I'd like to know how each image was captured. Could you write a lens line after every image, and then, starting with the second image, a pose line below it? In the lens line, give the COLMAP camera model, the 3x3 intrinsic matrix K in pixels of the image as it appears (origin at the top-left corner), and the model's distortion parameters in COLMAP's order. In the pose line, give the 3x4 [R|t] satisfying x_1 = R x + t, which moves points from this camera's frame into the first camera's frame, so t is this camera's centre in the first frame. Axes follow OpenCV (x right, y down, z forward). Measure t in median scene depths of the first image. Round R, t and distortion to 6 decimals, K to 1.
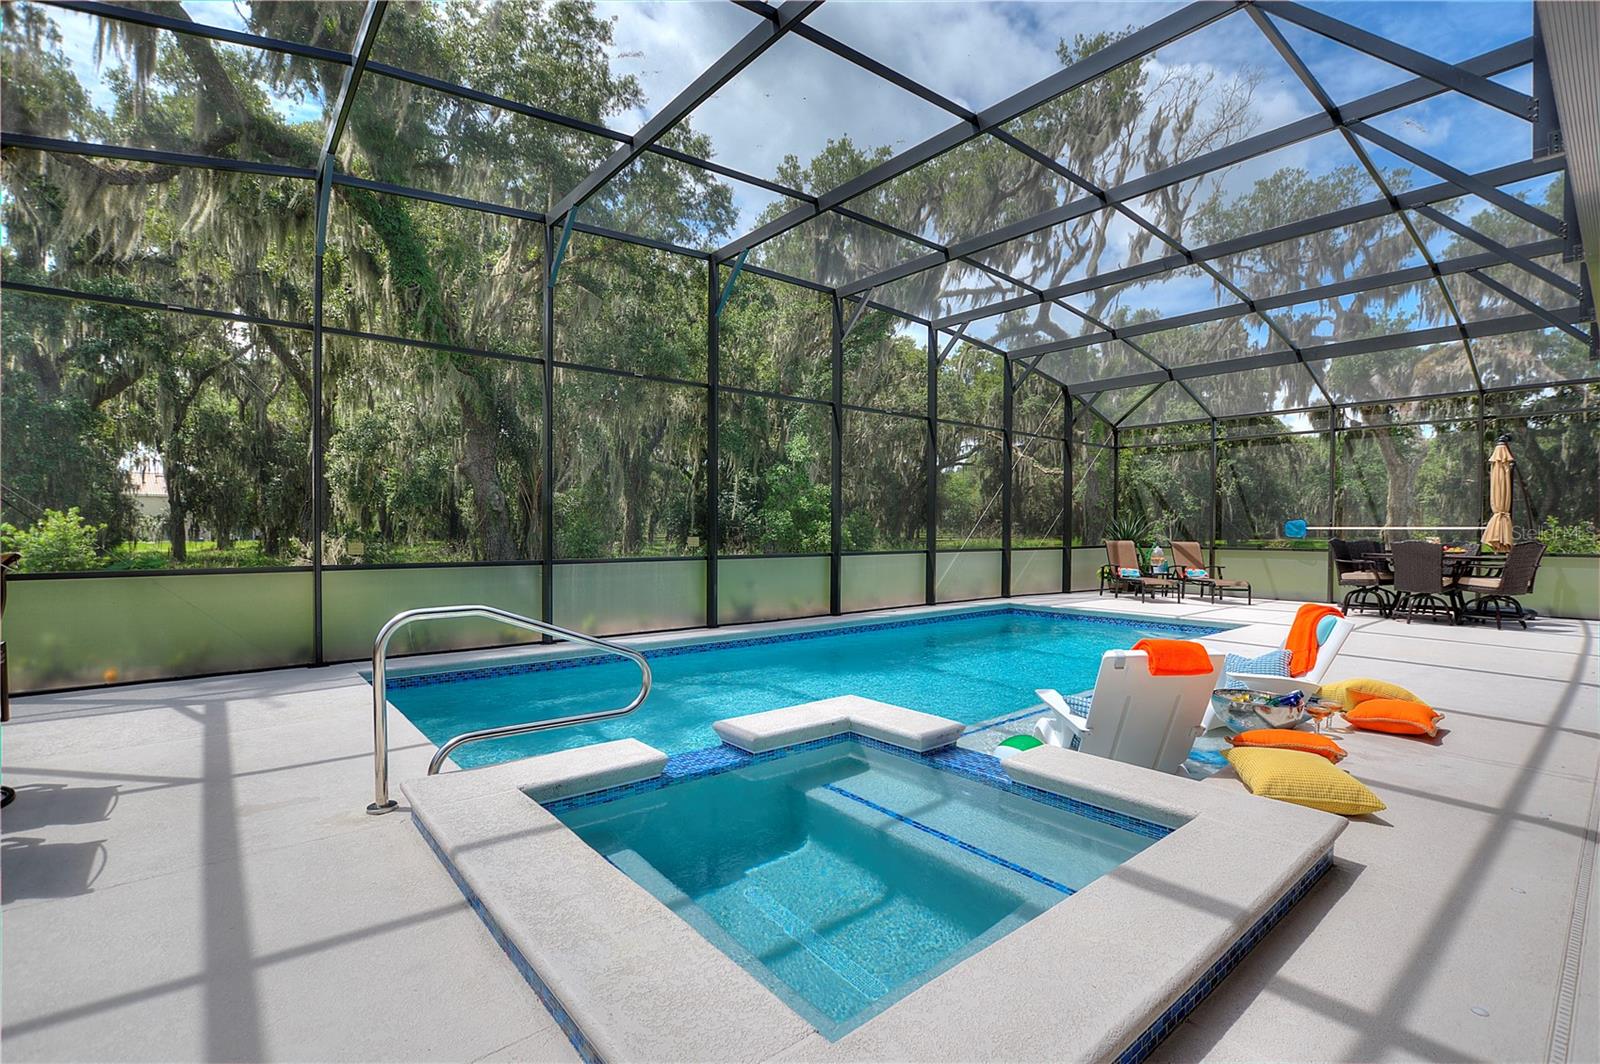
lens RADIAL K [[726.6, 0, 791.2], [0, 726.6, 539.0], [0, 0, 1]] dist [-0.033237, 0.006466]
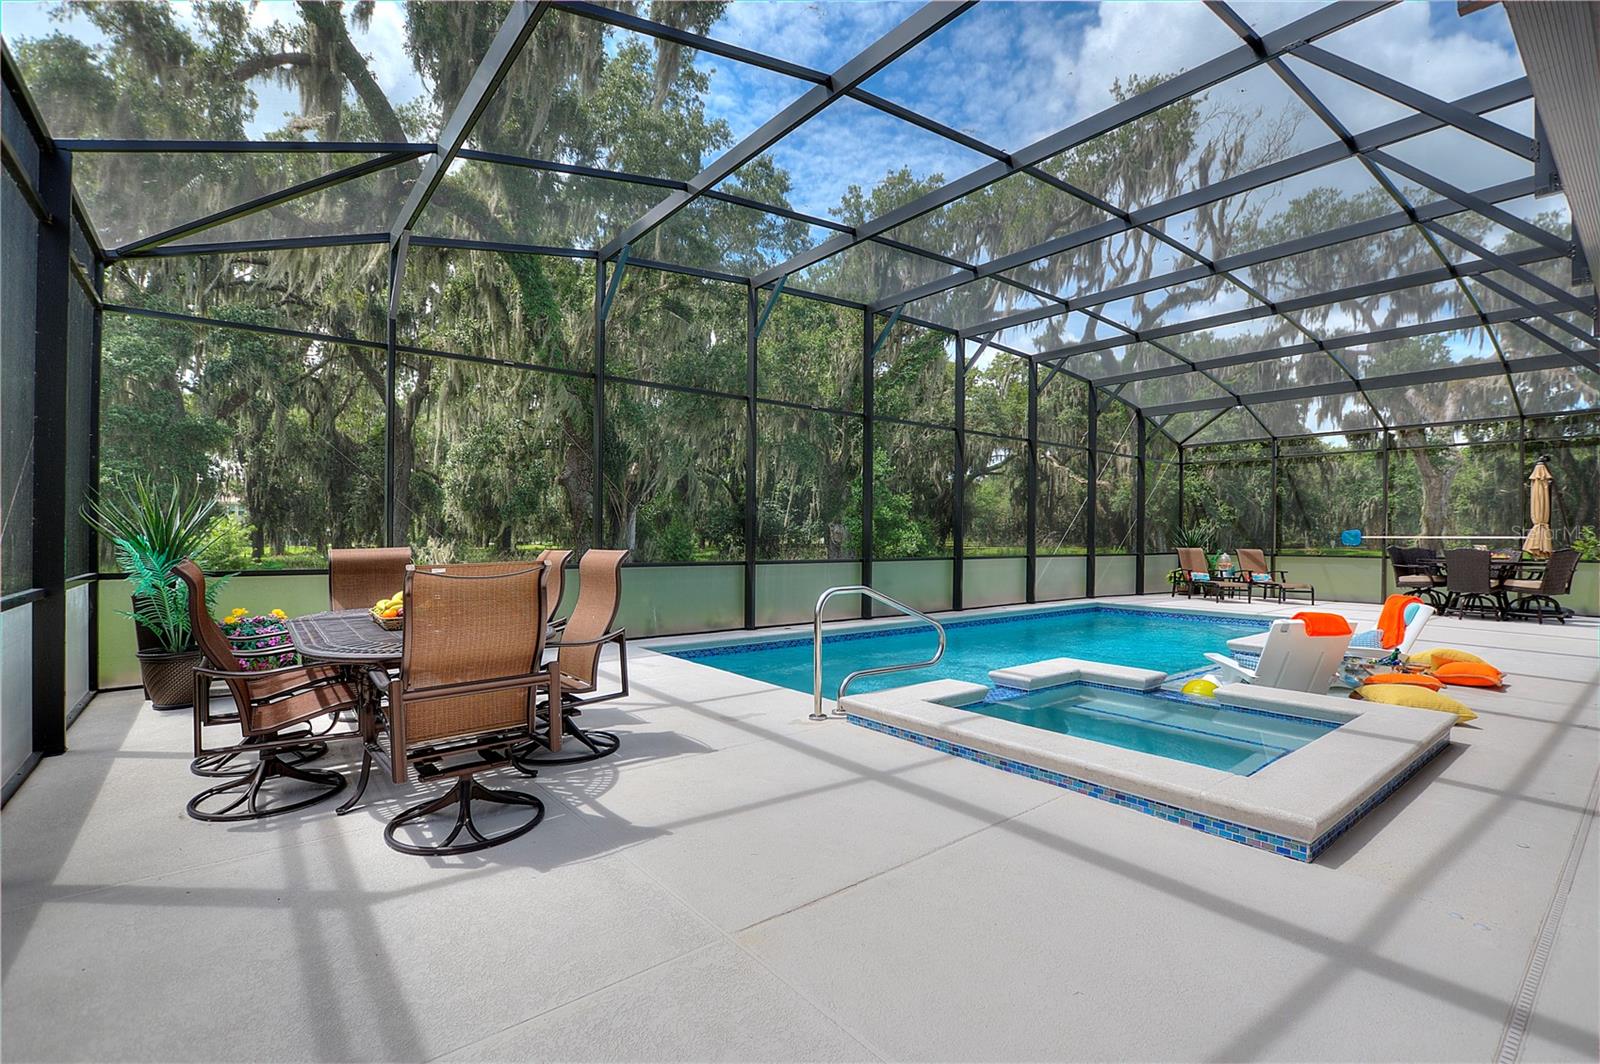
lens RADIAL K [[726.6, 0, 791.2], [0, 726.6, 539.0], [0, 0, 1]] dist [-0.033237, 0.006466]
pose [[0.999715, 0.003426, -0.023617, -0.079045], [-0.003681, 0.999935, -0.010789, 0.001733], [0.023578, 0.010873, 0.999663, -0.073627]]
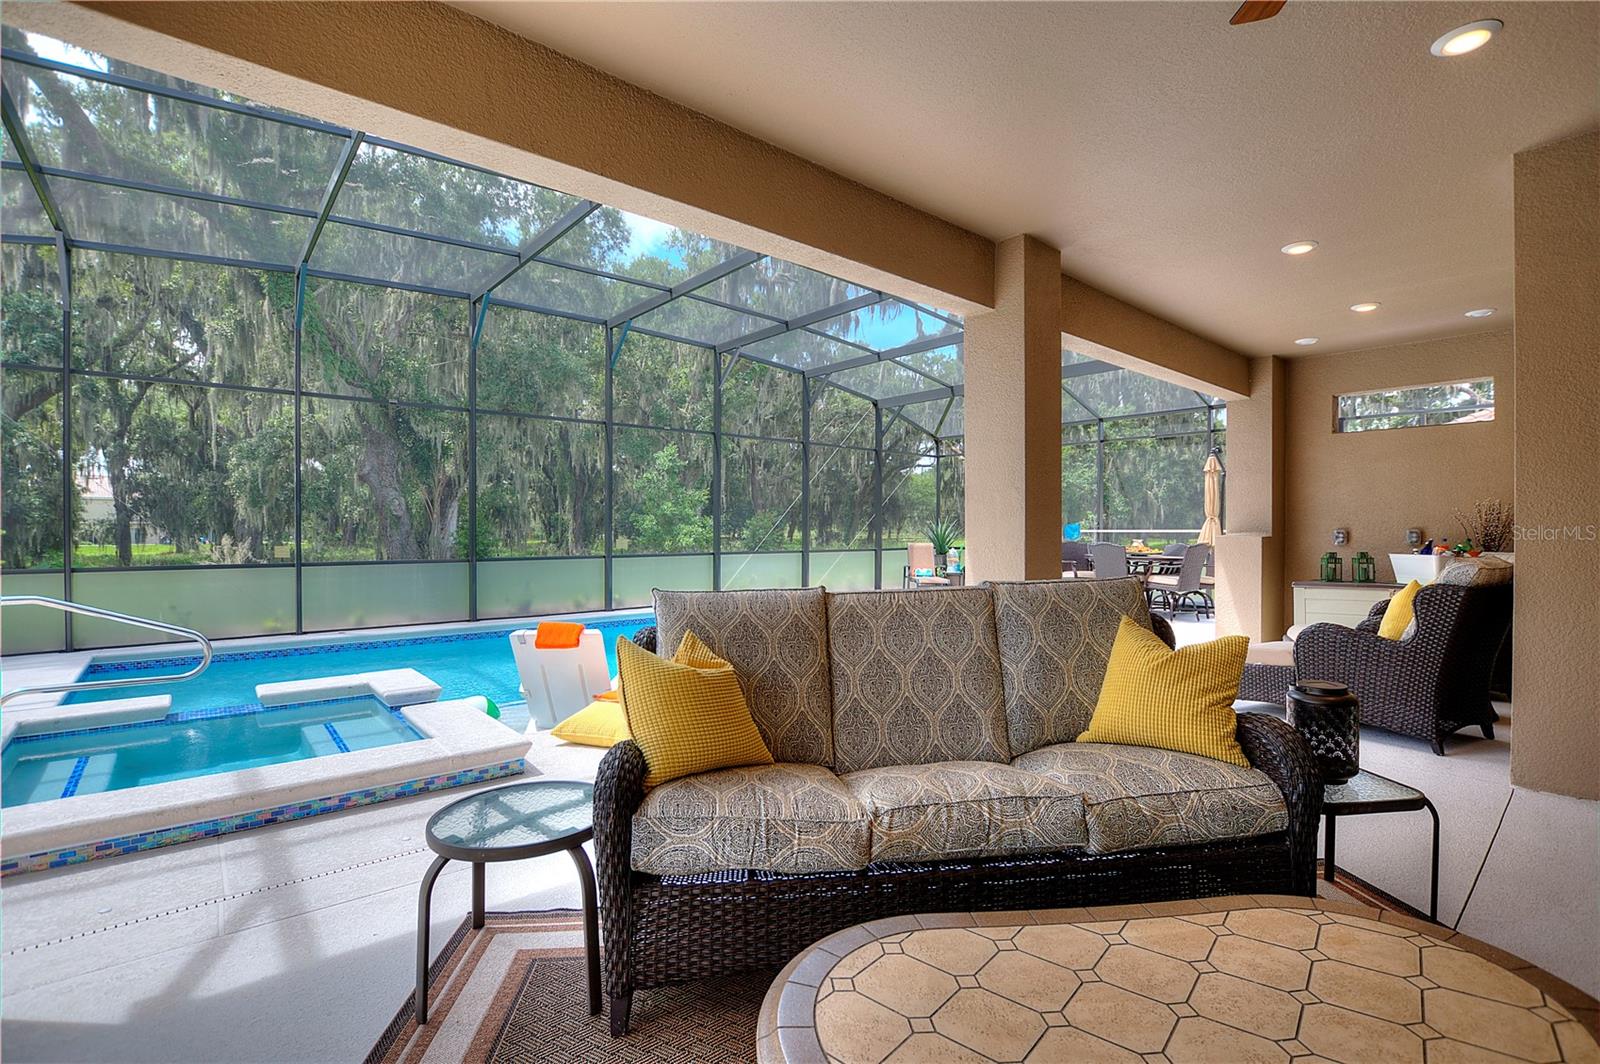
lens RADIAL K [[726.6, 0, 791.2], [0, 726.6, 539.0], [0, 0, 1]] dist [-0.033237, 0.006466]
pose [[0.999905, -0.003282, 0.013402, 0.146239], [0.003292, 0.999994, -0.000761, -0.002011], [-0.013400, 0.000805, 0.999910, -0.054544]]
